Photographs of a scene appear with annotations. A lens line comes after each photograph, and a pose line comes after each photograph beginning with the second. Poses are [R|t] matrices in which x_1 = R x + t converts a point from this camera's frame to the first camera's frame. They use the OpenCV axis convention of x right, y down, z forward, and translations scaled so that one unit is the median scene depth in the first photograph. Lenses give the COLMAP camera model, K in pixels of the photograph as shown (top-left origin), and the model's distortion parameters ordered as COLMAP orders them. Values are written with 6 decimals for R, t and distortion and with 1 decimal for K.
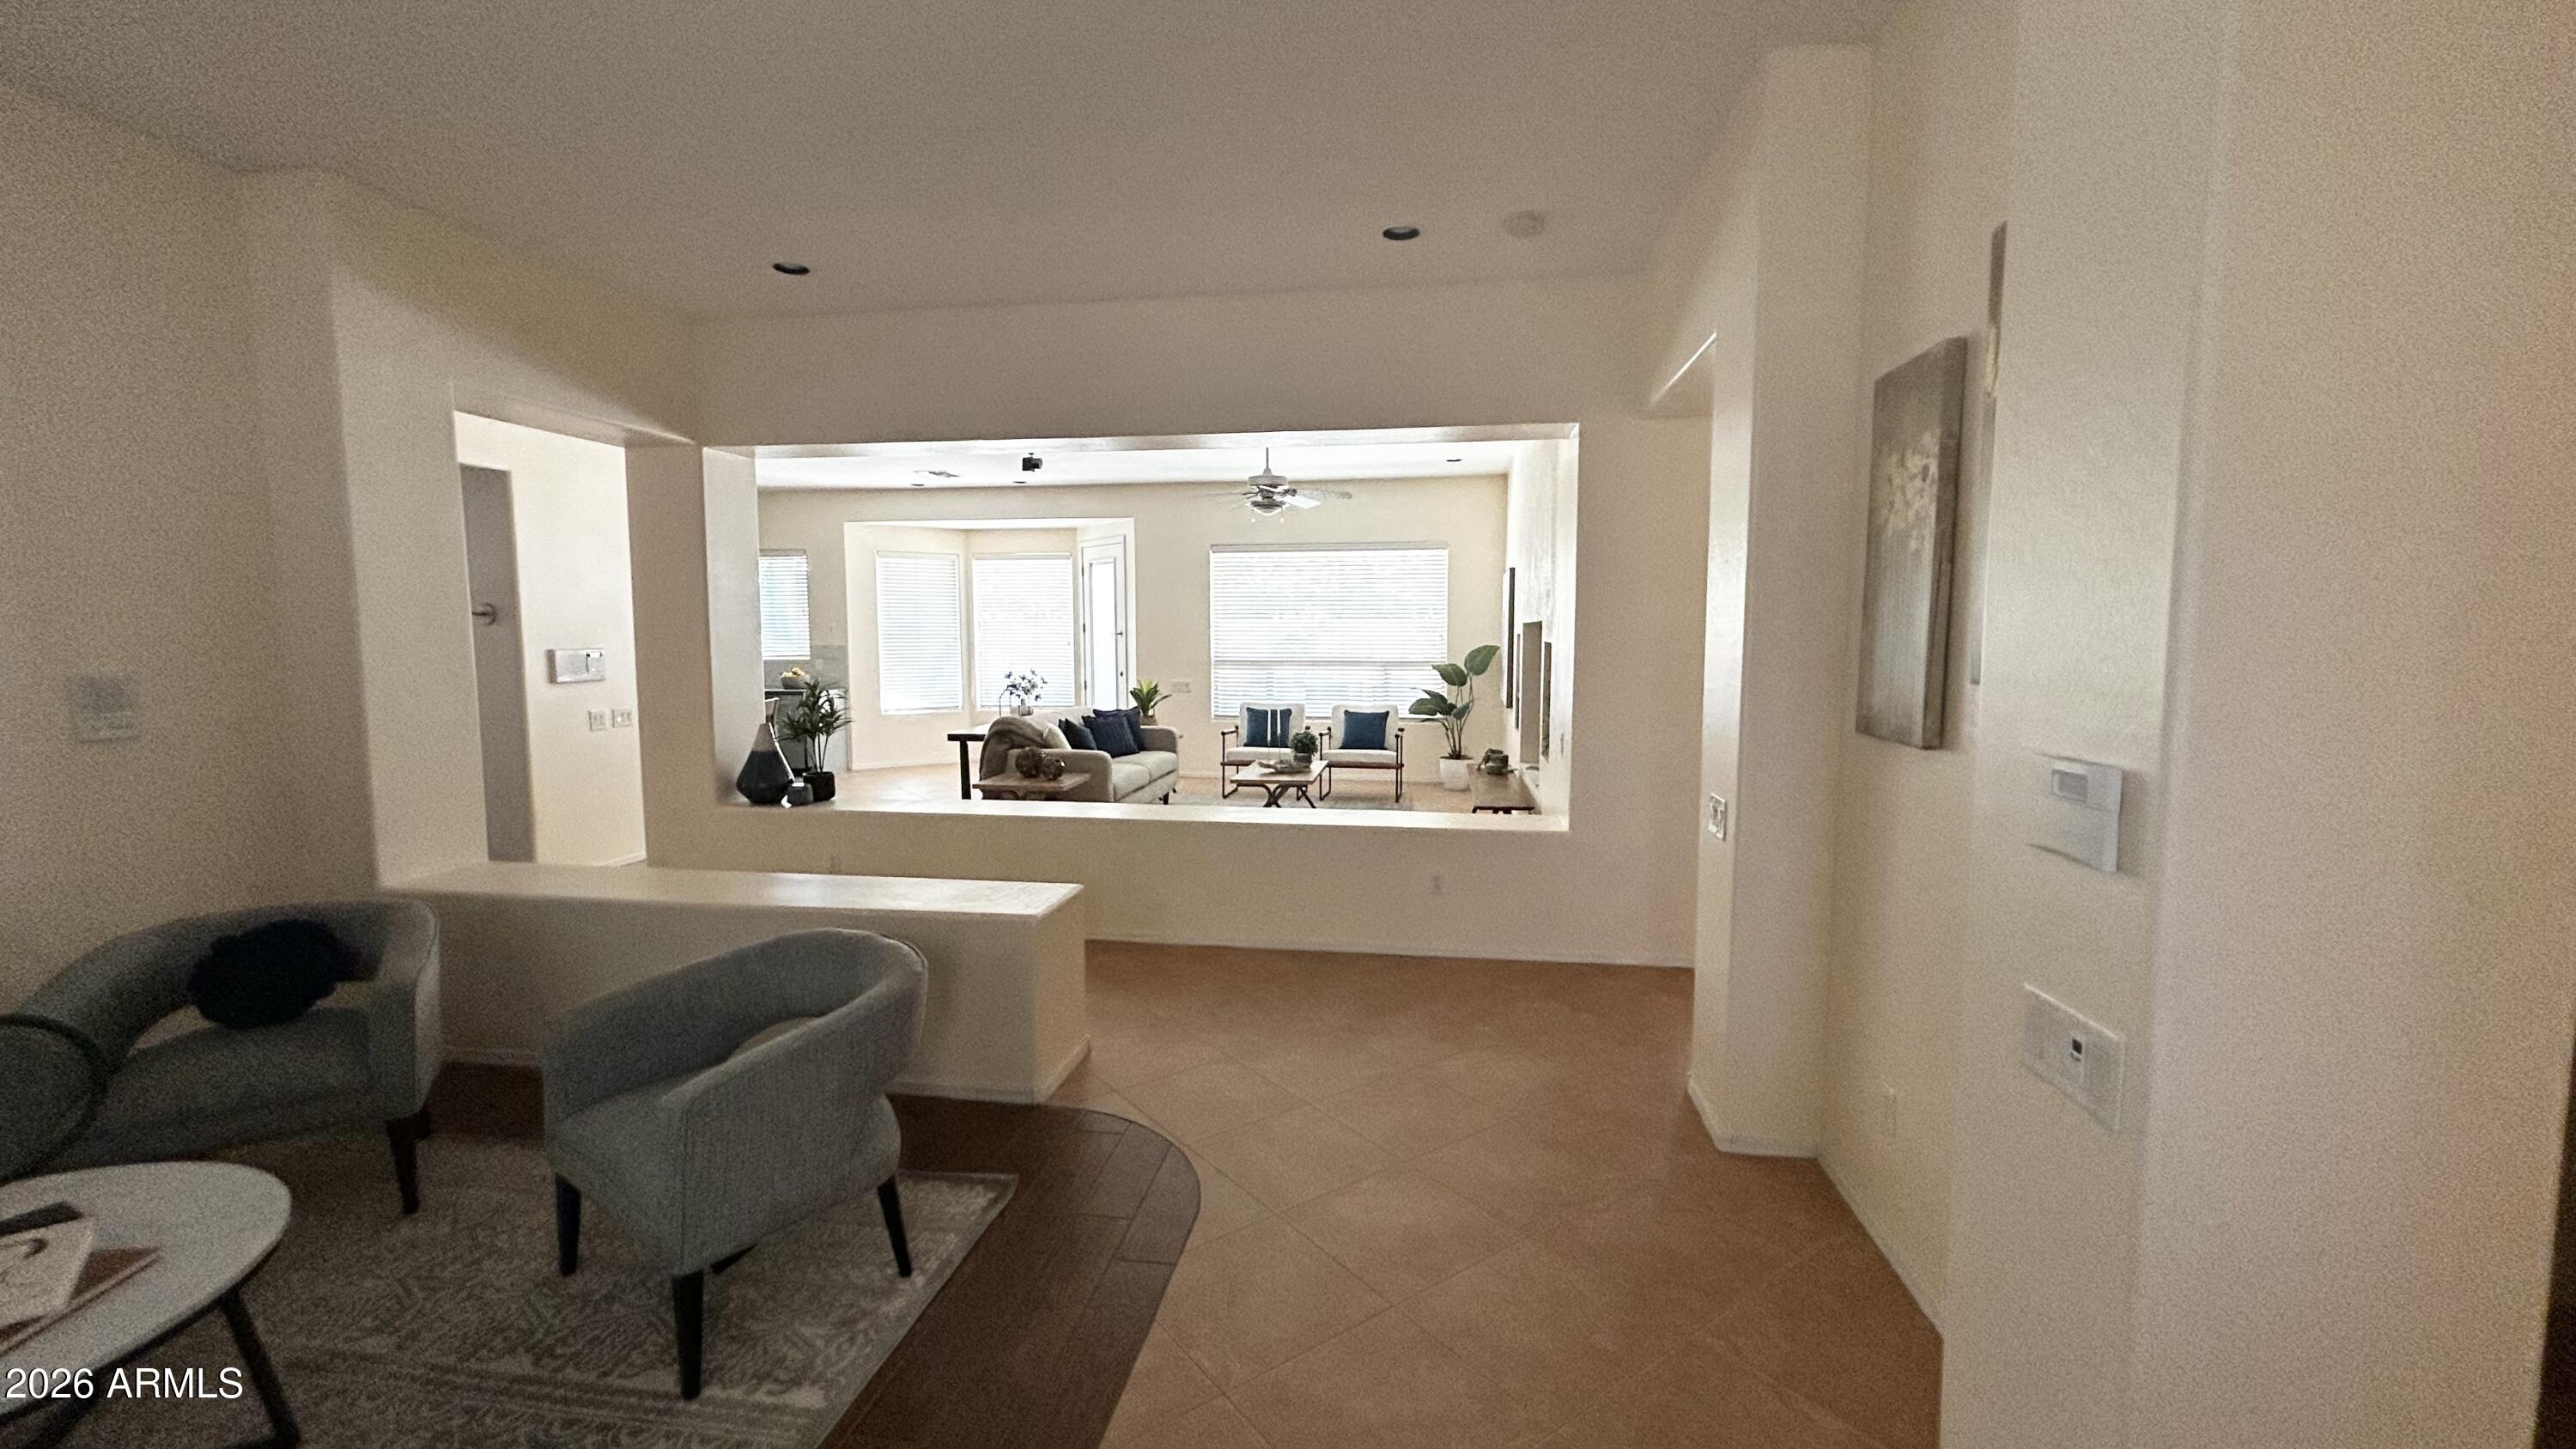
lens RADIAL K [[1035.0, 0, 1292.6], [0, 1035.0, 720.7], [0, 0, 1]] dist [-0.001087, 0.000443]
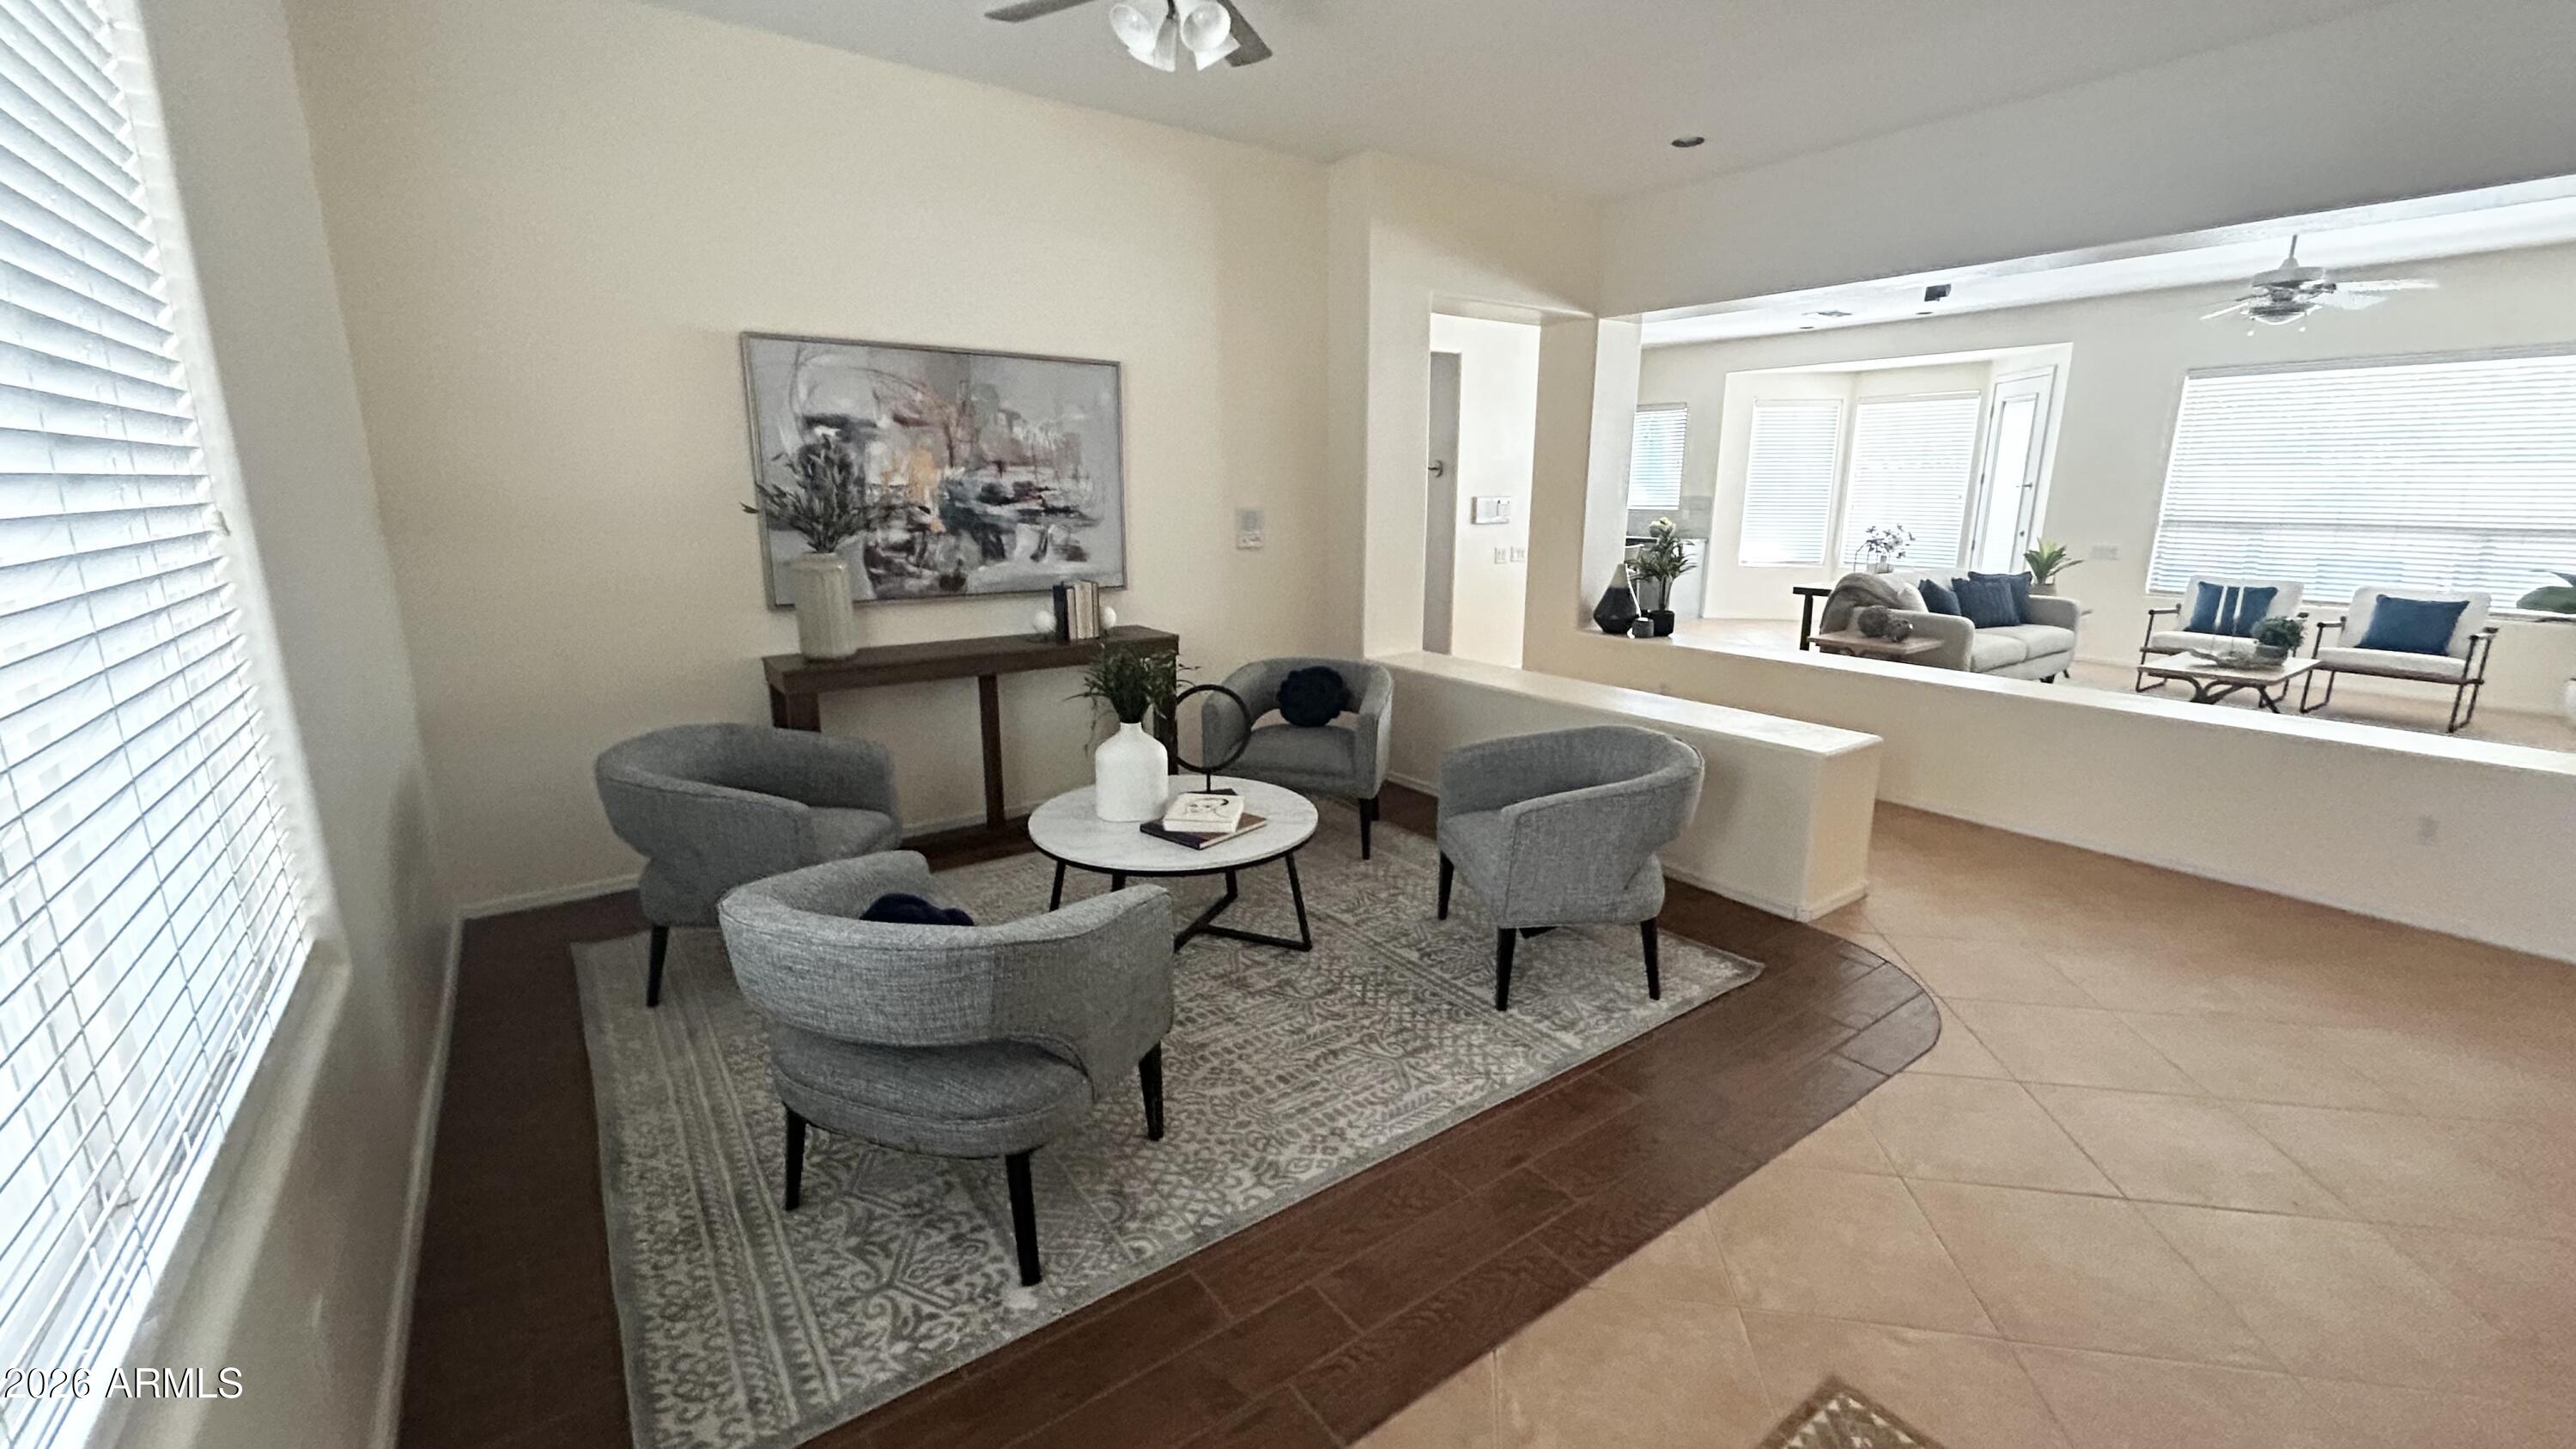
lens RADIAL K [[1035.0, 0, 1292.6], [0, 1035.0, 720.7], [0, 0, 1]] dist [-0.001087, 0.000443]
pose [[0.699802, 0.160106, -0.696163, 0.062321], [-0.061972, 0.984492, 0.164120, 0.008054], [0.711643, -0.071709, 0.698872, -0.077847]]
